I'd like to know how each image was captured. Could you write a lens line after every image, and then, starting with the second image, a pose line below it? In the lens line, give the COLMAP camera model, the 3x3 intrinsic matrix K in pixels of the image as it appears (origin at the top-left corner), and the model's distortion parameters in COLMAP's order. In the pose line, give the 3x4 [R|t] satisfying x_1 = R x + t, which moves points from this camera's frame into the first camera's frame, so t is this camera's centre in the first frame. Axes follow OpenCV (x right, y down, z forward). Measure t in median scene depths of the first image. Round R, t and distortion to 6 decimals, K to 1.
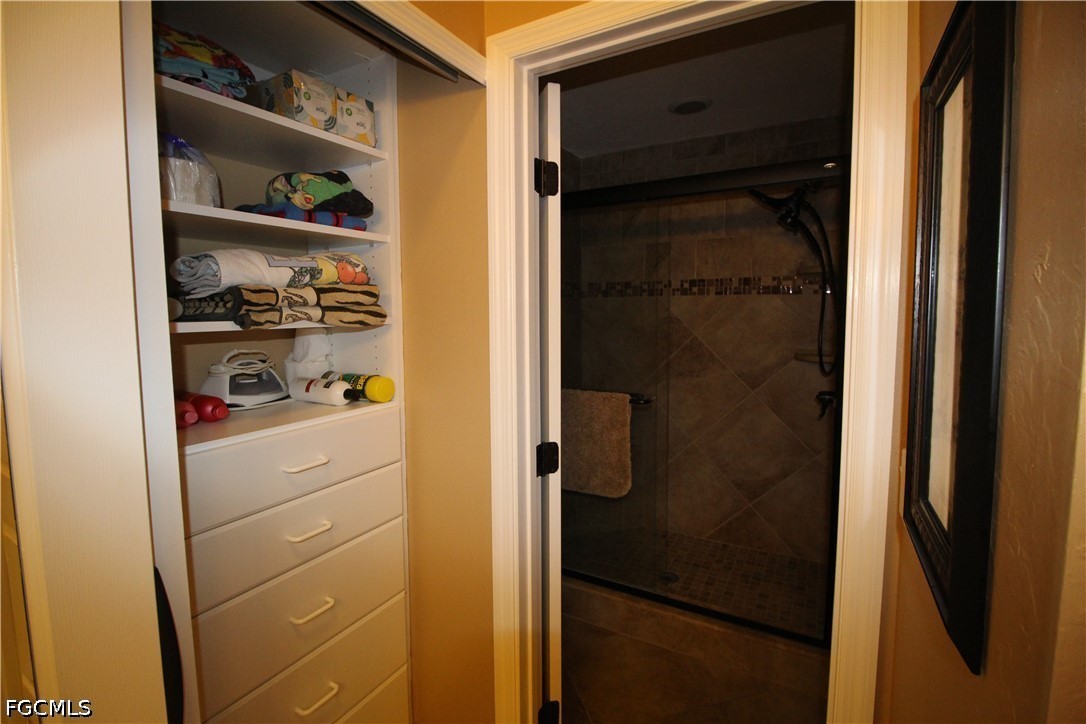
lens RADIAL K [[500.6, 0, 542.6], [0, 500.6, 354.0], [0, 0, 1]] dist [-0.000227, -0.012702]
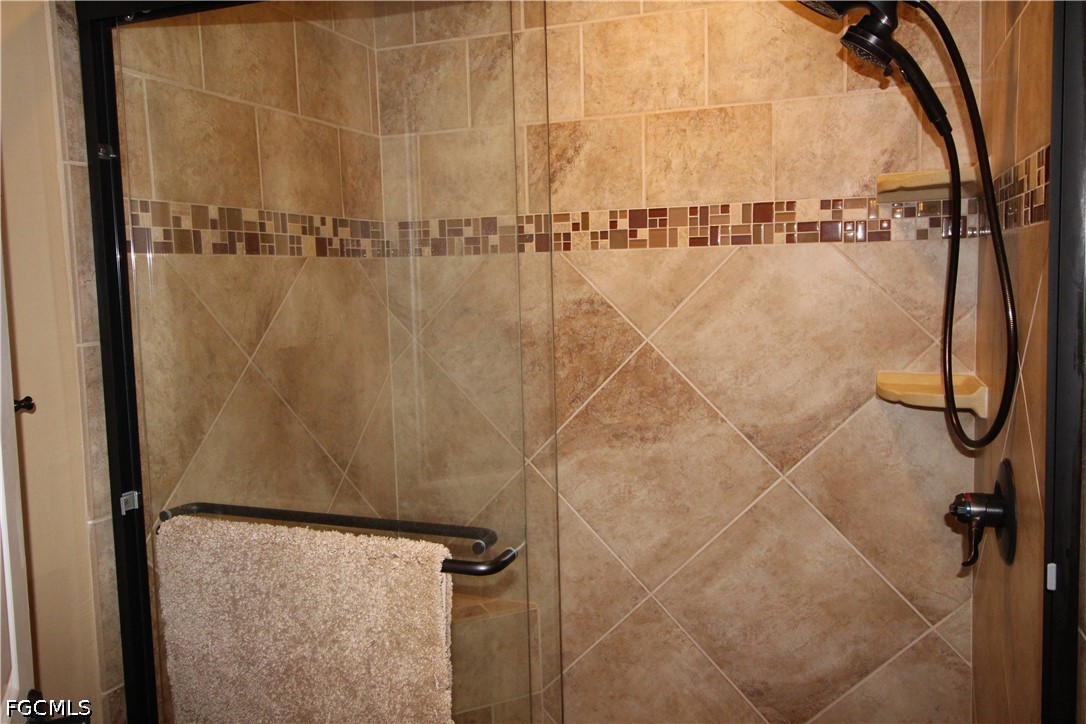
lens RADIAL K [[845.8, 0, 542.8], [0, 845.8, 362.0], [0, 0, 1]] dist [0.004341, -0.002245]
pose [[0.989079, -0.033272, 0.143582, 0.117293], [0.031475, 0.999395, 0.014772, -0.034960], [-0.143986, -0.010091, 0.989528, 0.314466]]
